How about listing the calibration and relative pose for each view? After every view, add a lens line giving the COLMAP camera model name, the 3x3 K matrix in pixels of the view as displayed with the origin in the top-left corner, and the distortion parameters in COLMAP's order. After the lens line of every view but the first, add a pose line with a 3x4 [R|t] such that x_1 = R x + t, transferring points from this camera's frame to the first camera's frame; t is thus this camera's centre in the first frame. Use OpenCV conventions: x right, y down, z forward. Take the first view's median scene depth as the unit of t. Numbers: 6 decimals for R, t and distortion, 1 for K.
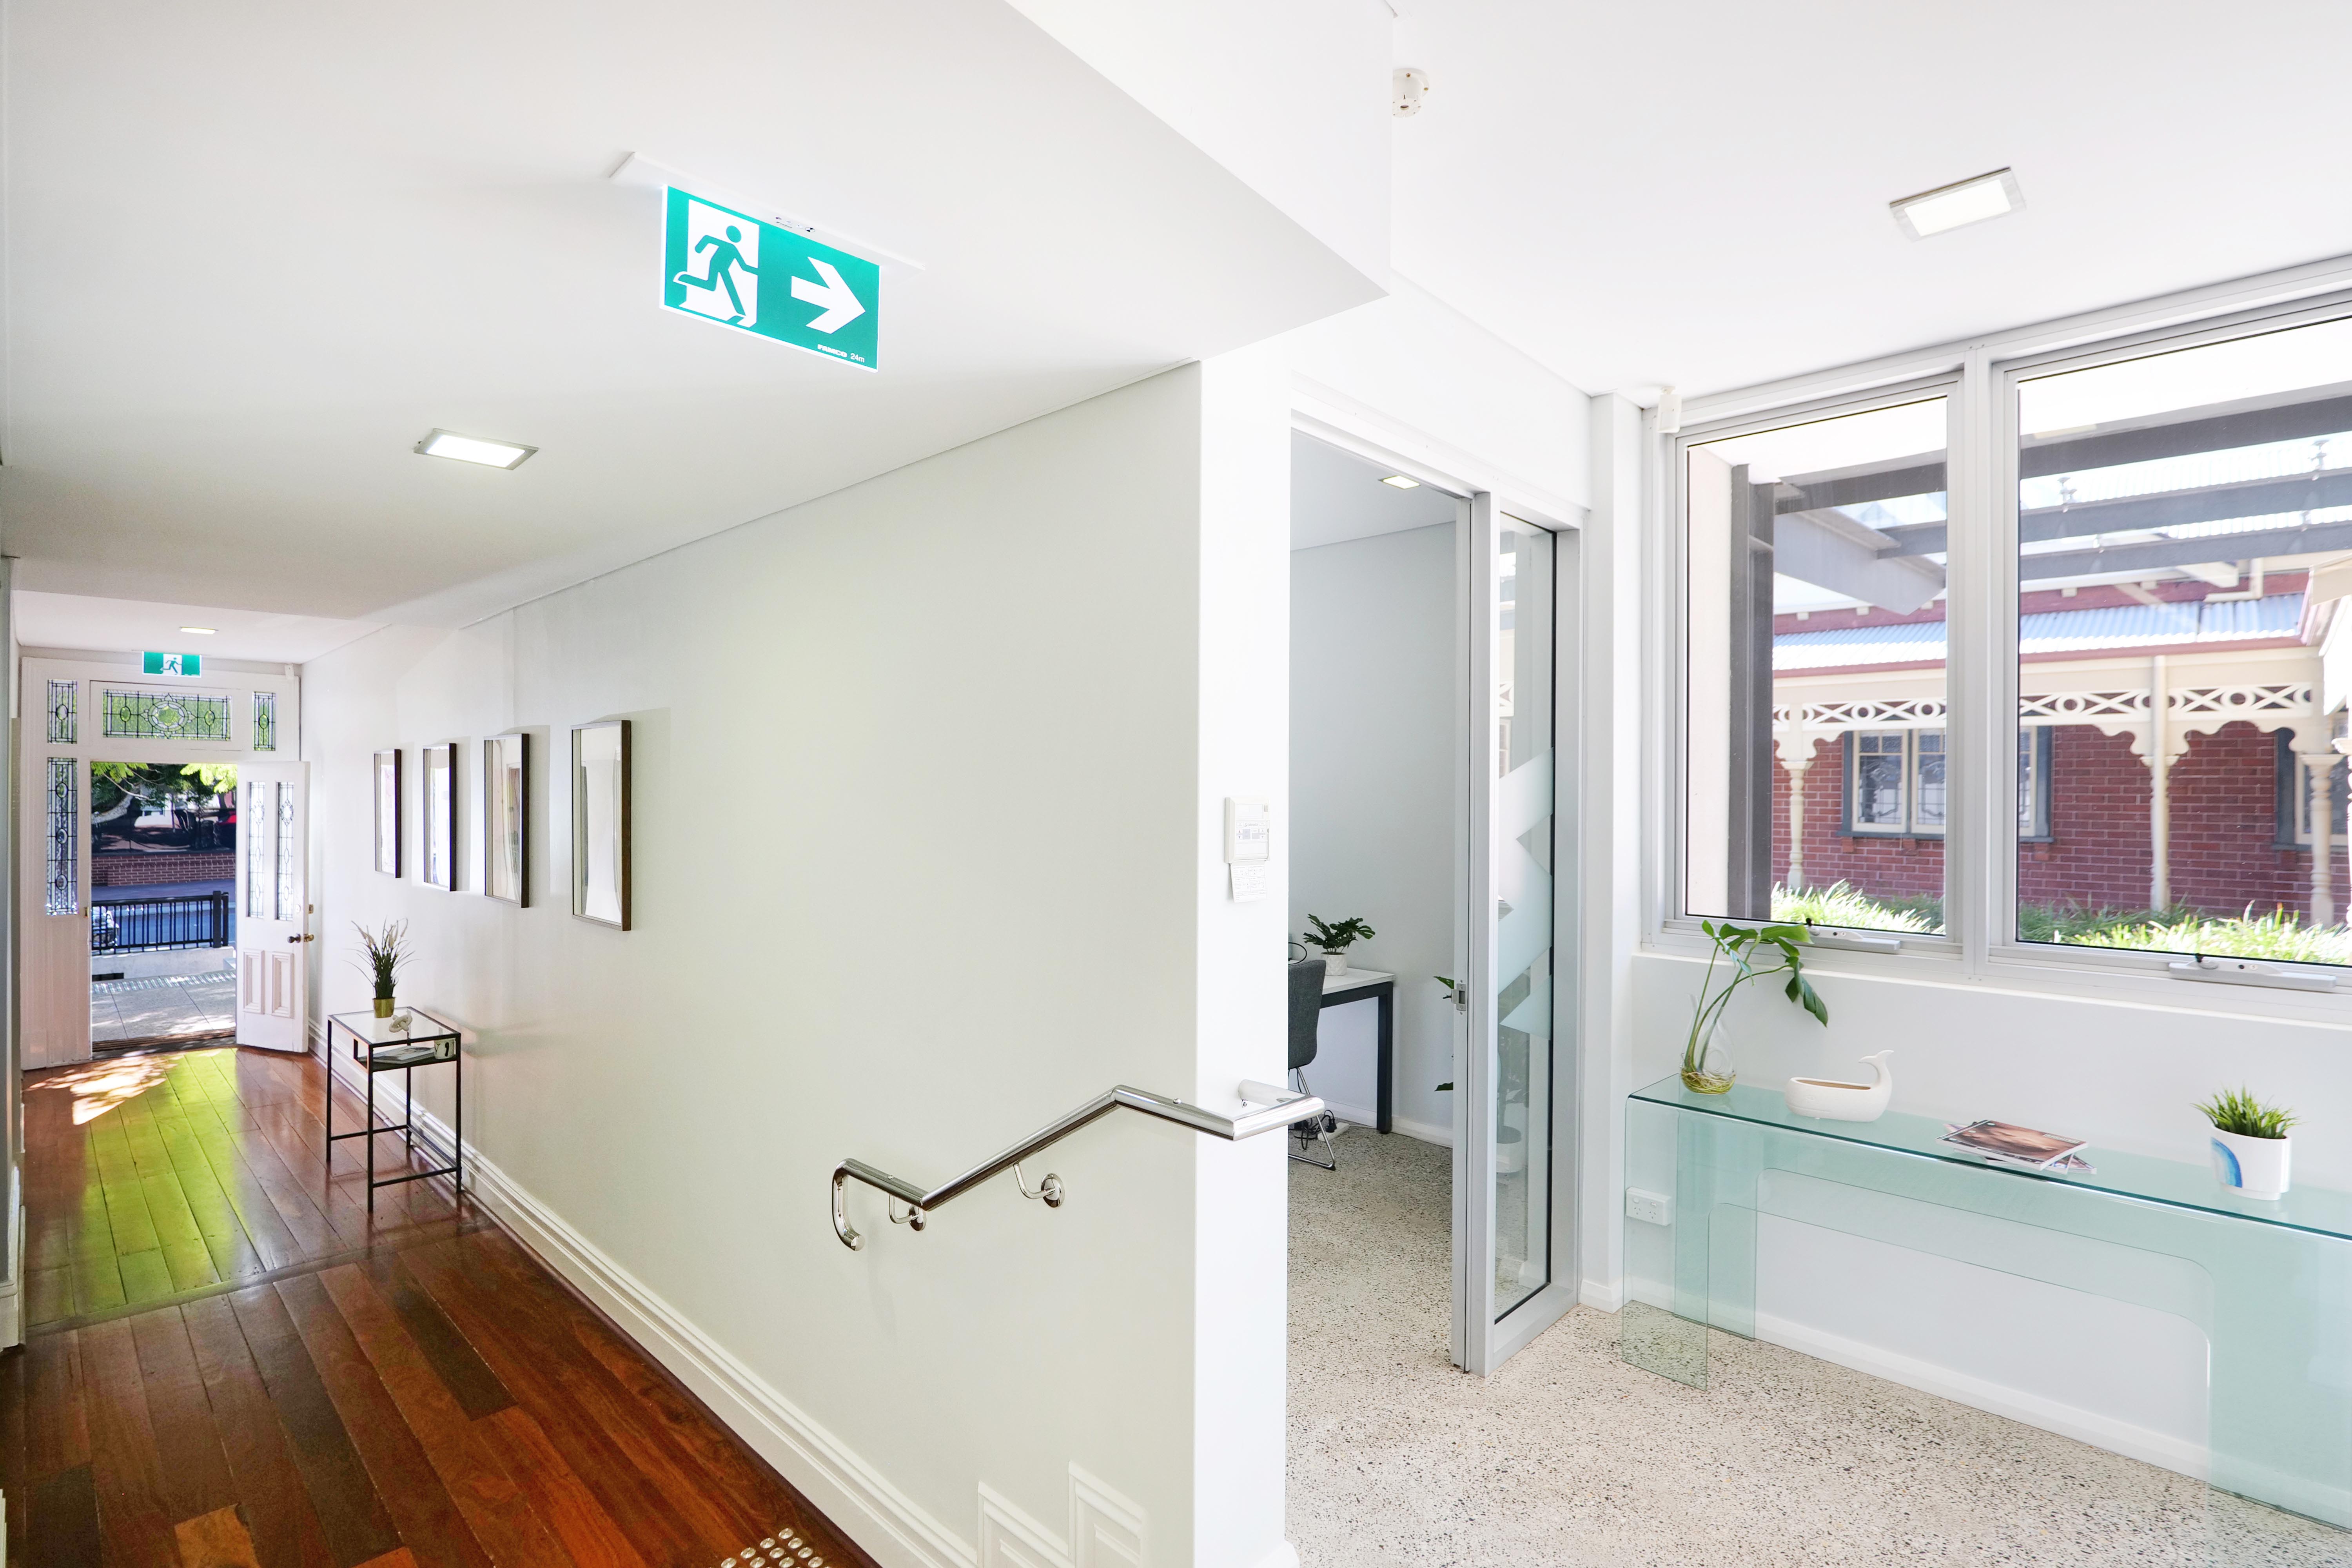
lens RADIAL K [[1122.6, 0, 1180.1], [0, 1122.6, 789.8], [0, 0, 1]] dist [-0.020958, -0.000776]
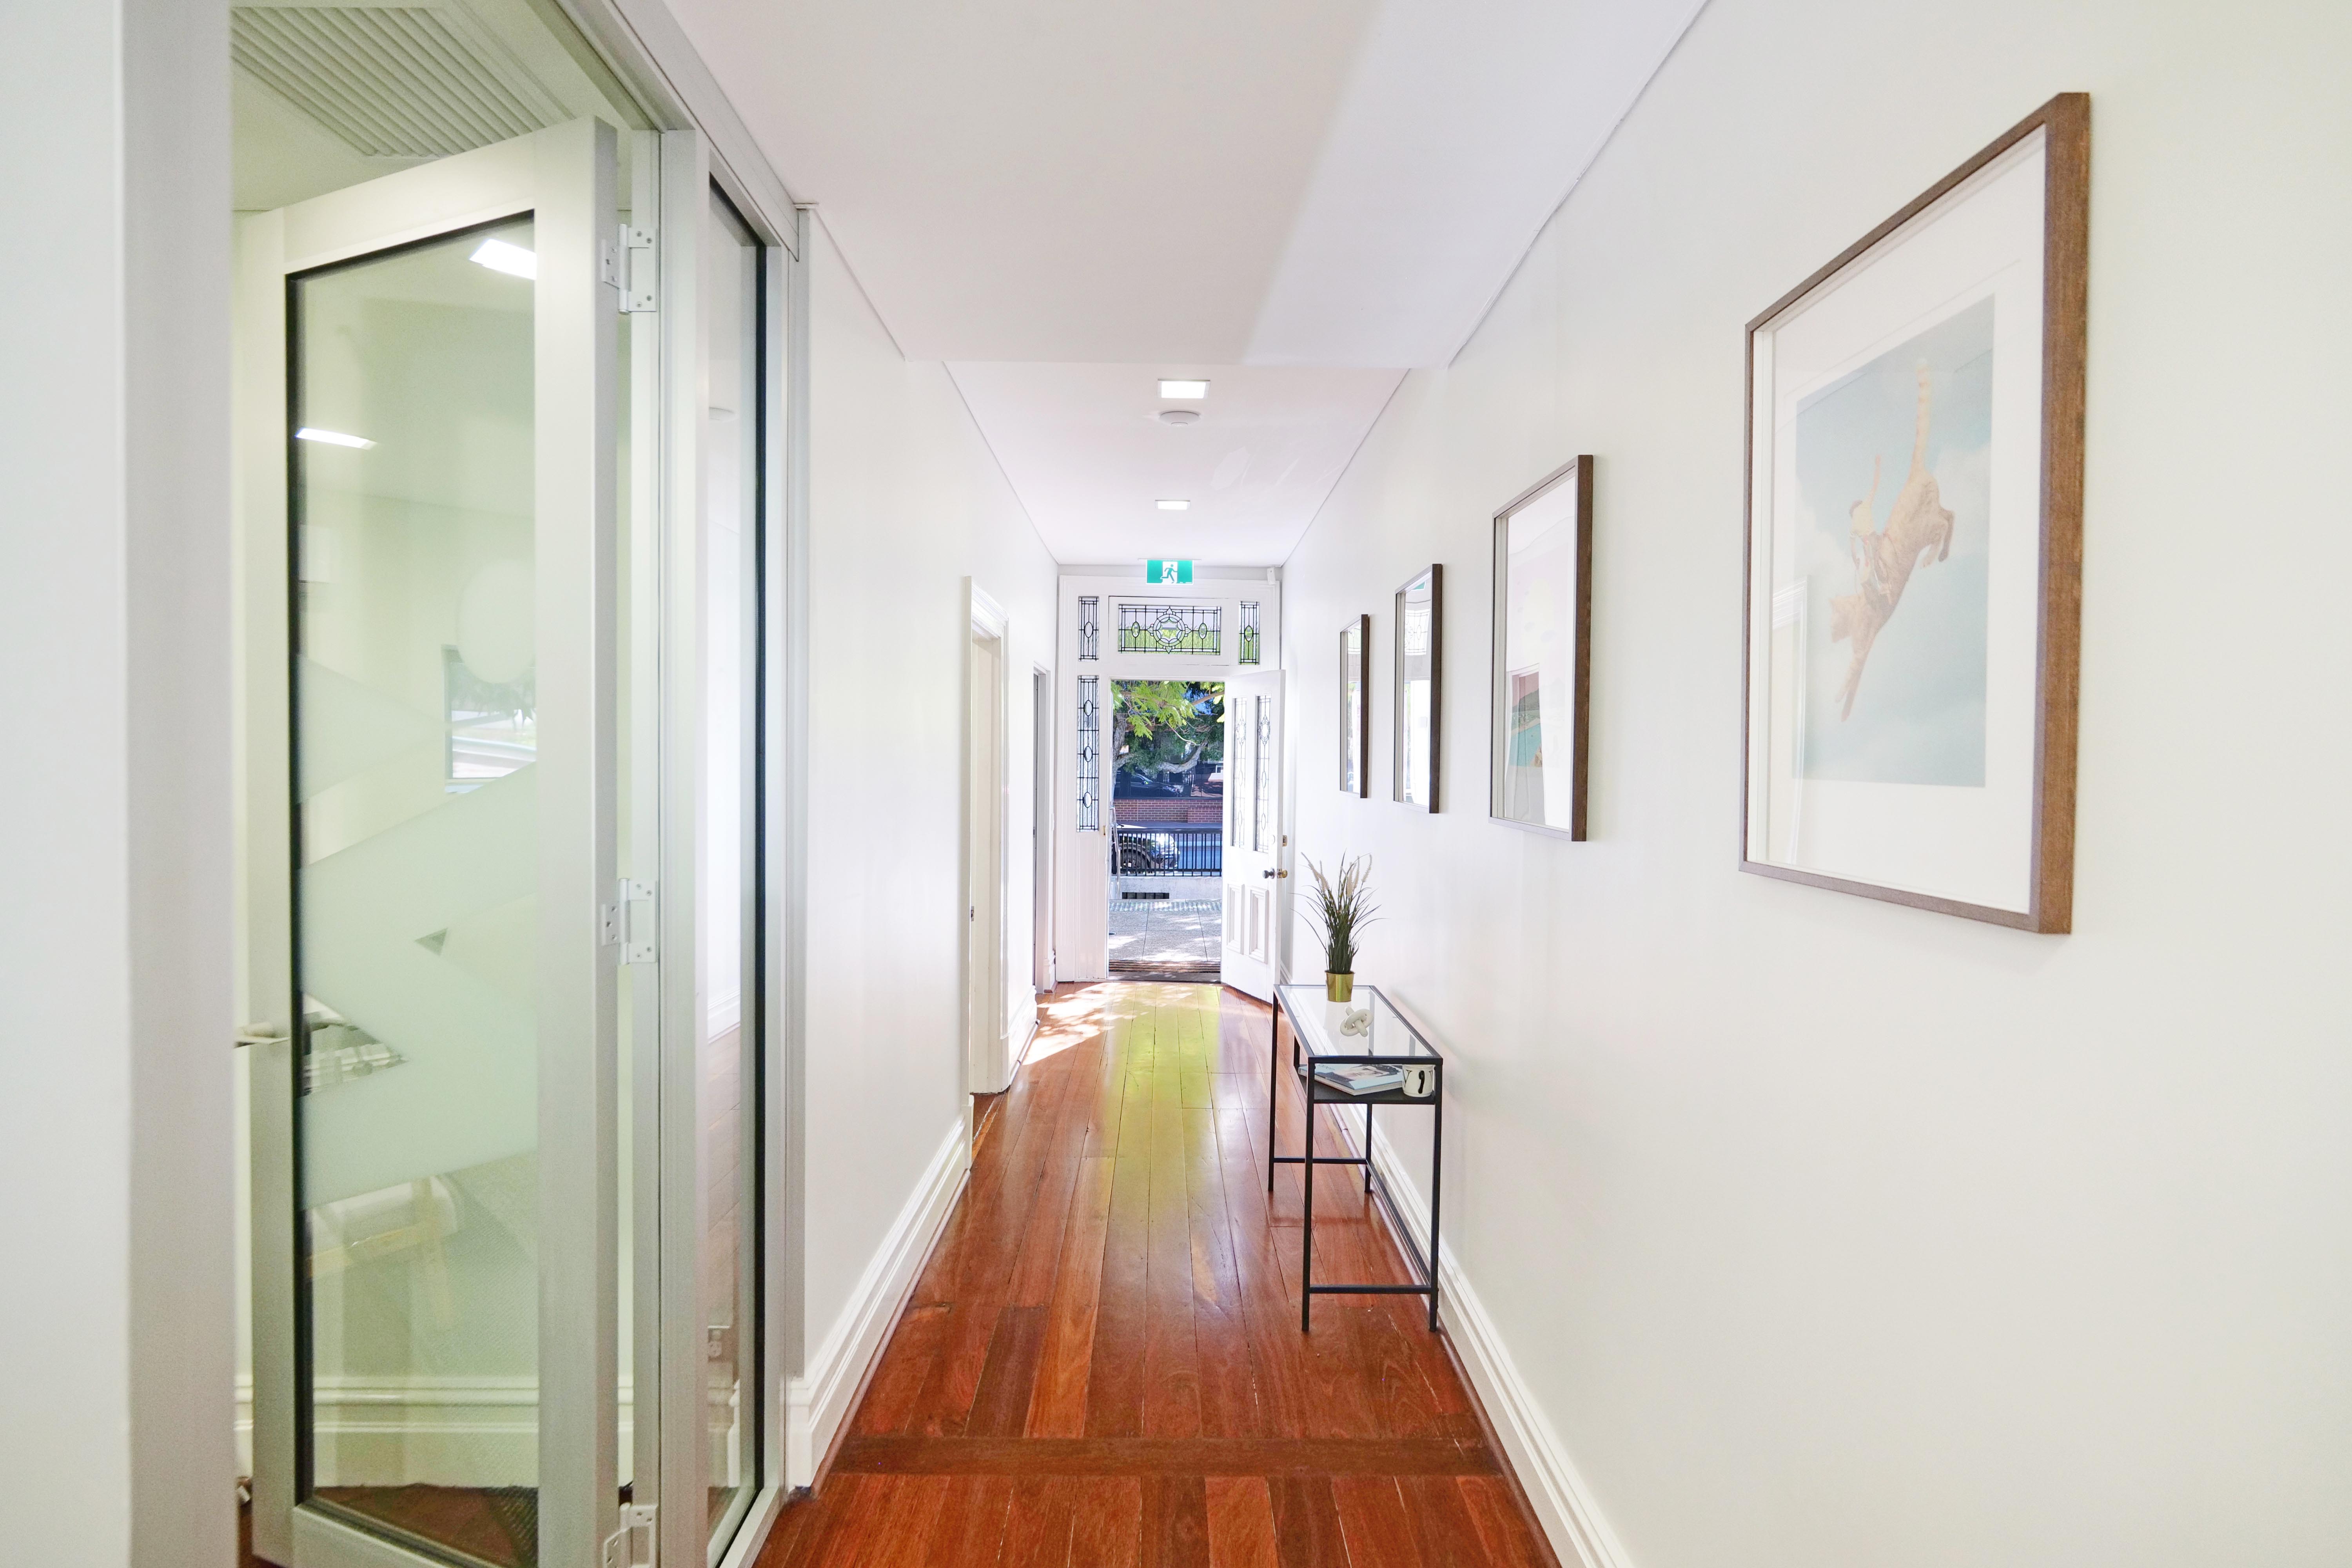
lens RADIAL K [[1122.6, 0, 1179.6], [0, 1122.6, 777.4], [0, 0, 1]] dist [-0.020958, -0.000776]
pose [[0.701800, 0.020310, -0.712085, -0.294601], [-0.009677, 0.999773, 0.018978, 0.056811], [0.712309, -0.006428, 0.701837, 0.439540]]
